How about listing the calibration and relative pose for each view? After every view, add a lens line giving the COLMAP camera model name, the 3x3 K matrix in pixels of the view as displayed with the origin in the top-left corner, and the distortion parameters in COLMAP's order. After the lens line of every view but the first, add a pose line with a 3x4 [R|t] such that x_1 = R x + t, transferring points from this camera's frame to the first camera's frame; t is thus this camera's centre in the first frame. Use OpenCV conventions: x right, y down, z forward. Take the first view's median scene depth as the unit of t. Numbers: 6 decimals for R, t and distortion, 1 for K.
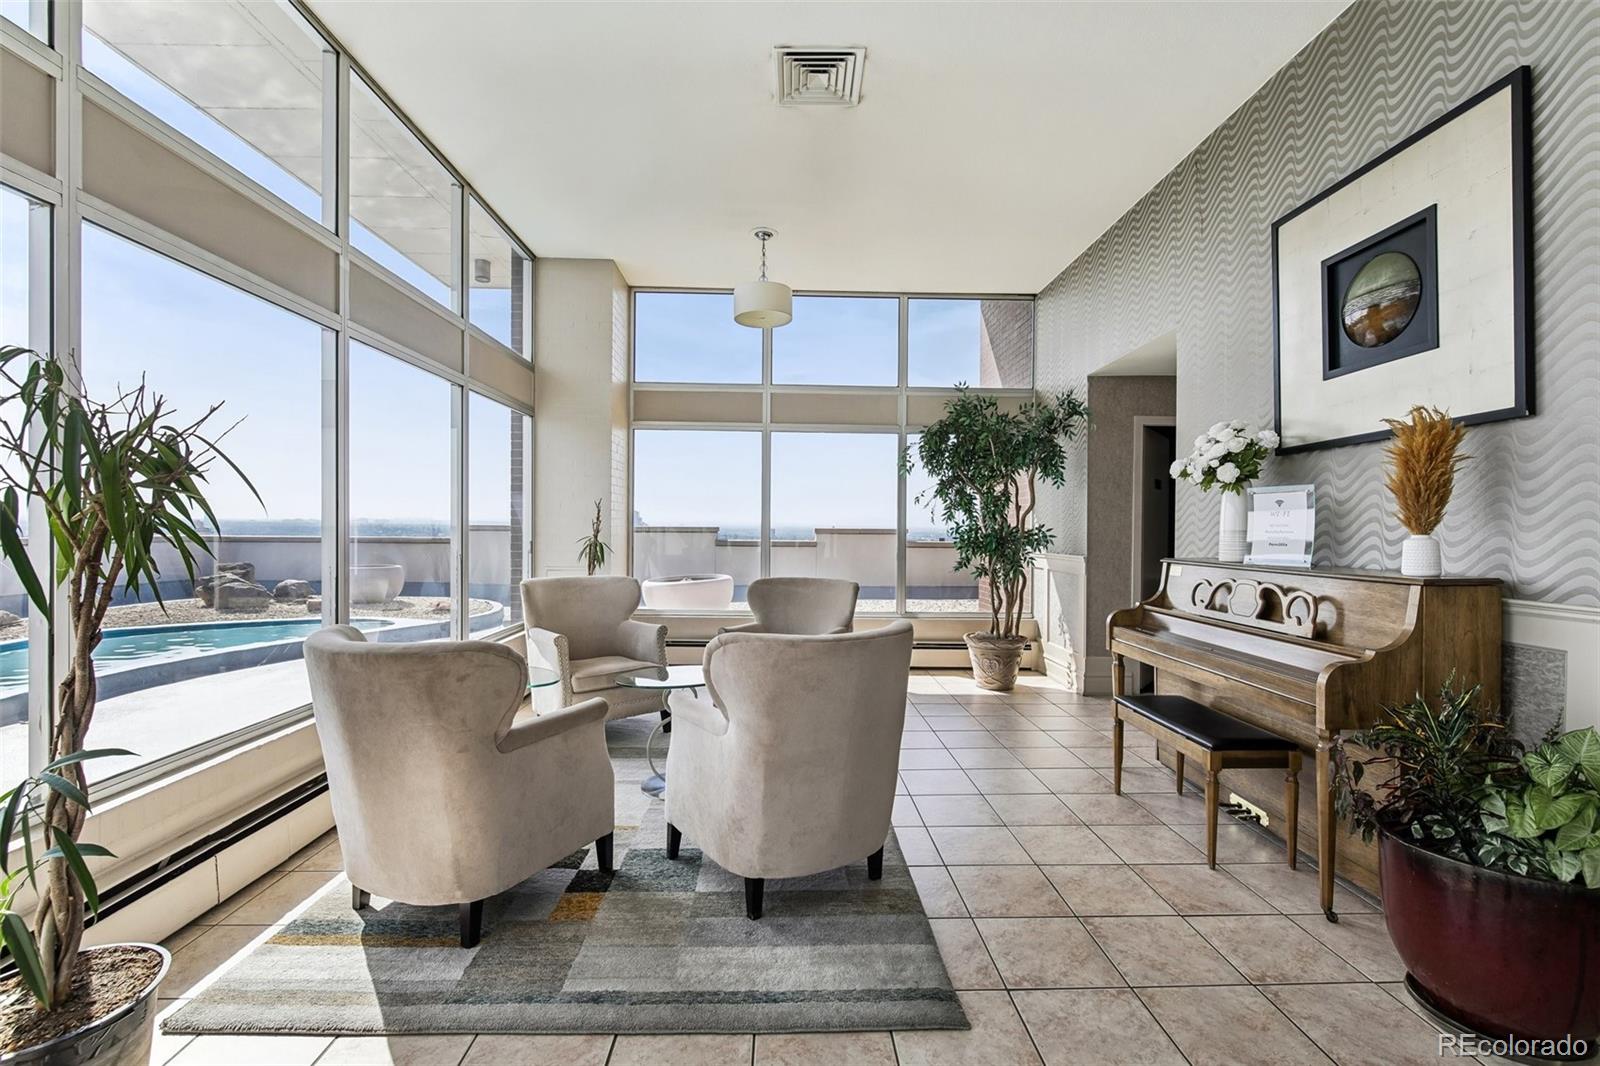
lens RADIAL K [[697.4, 0, 798.5], [0, 697.4, 536.7], [0, 0, 1]] dist [-0.016300, -0.001854]
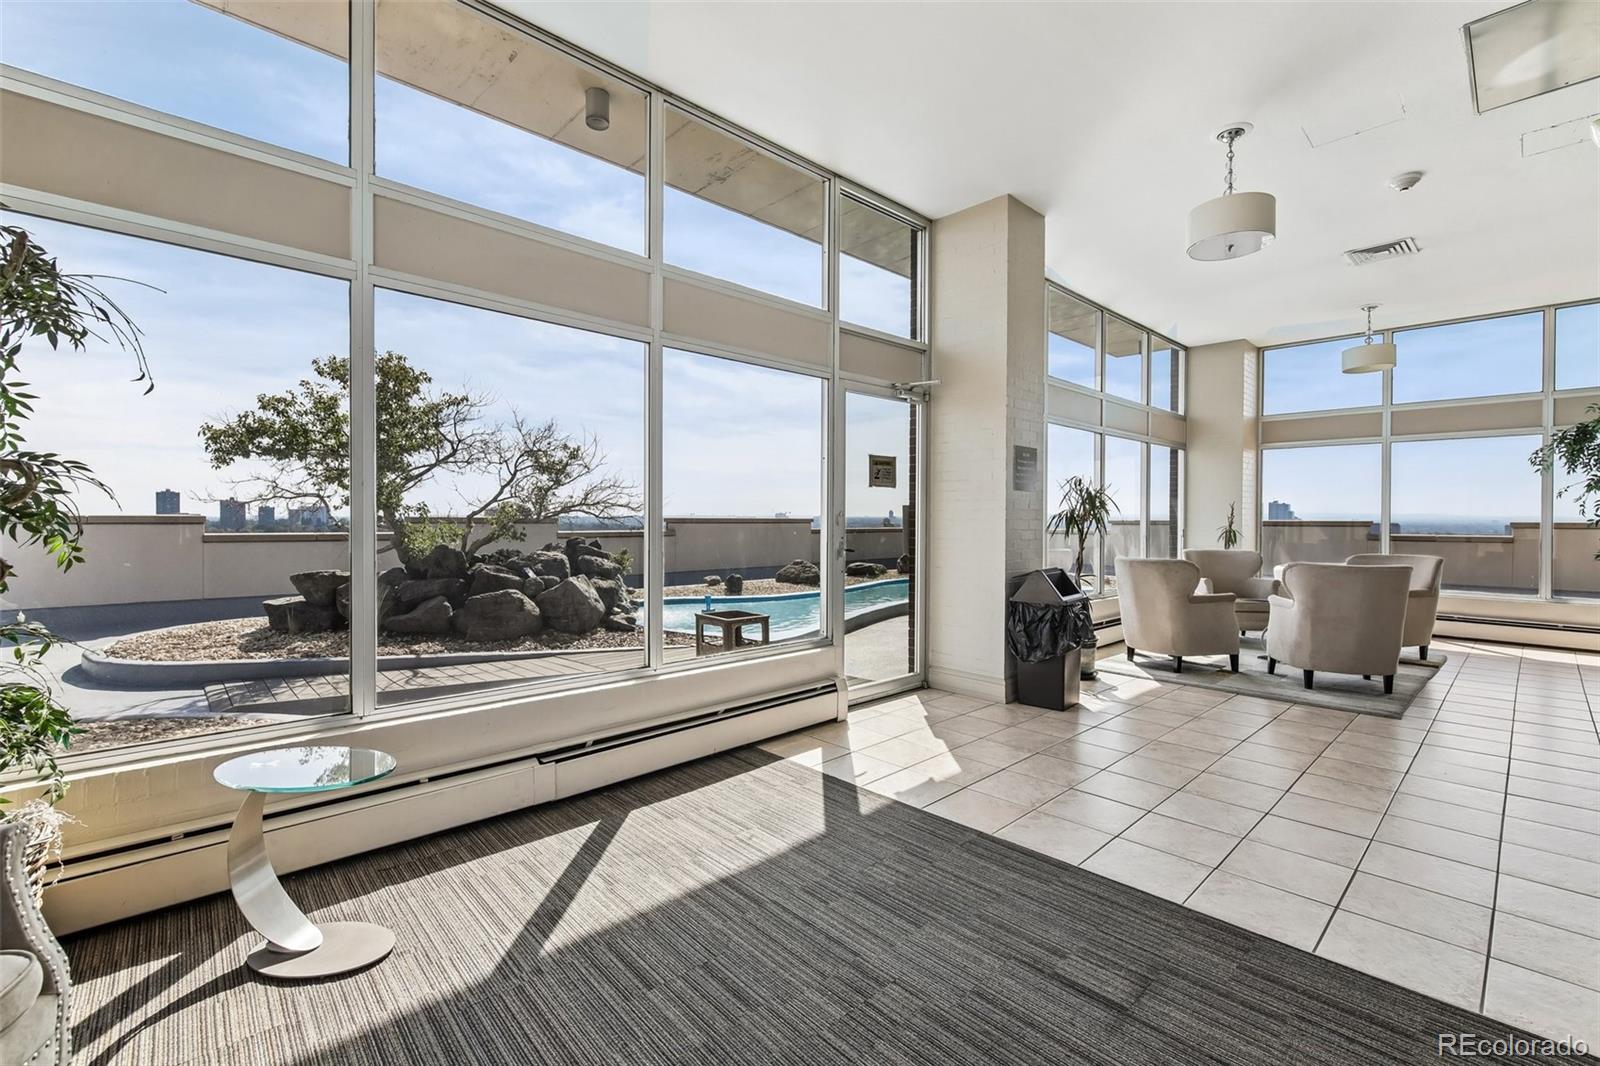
lens RADIAL K [[697.4, 0, 764.9], [0, 697.4, 532.7], [0, 0, 1]] dist [-0.016300, -0.001854]
pose [[0.644593, 0.010470, -0.764454, 0.191515], [-0.008825, 0.999942, 0.006254, 0.011138], [0.764475, 0.002715, 0.644648, -0.685802]]
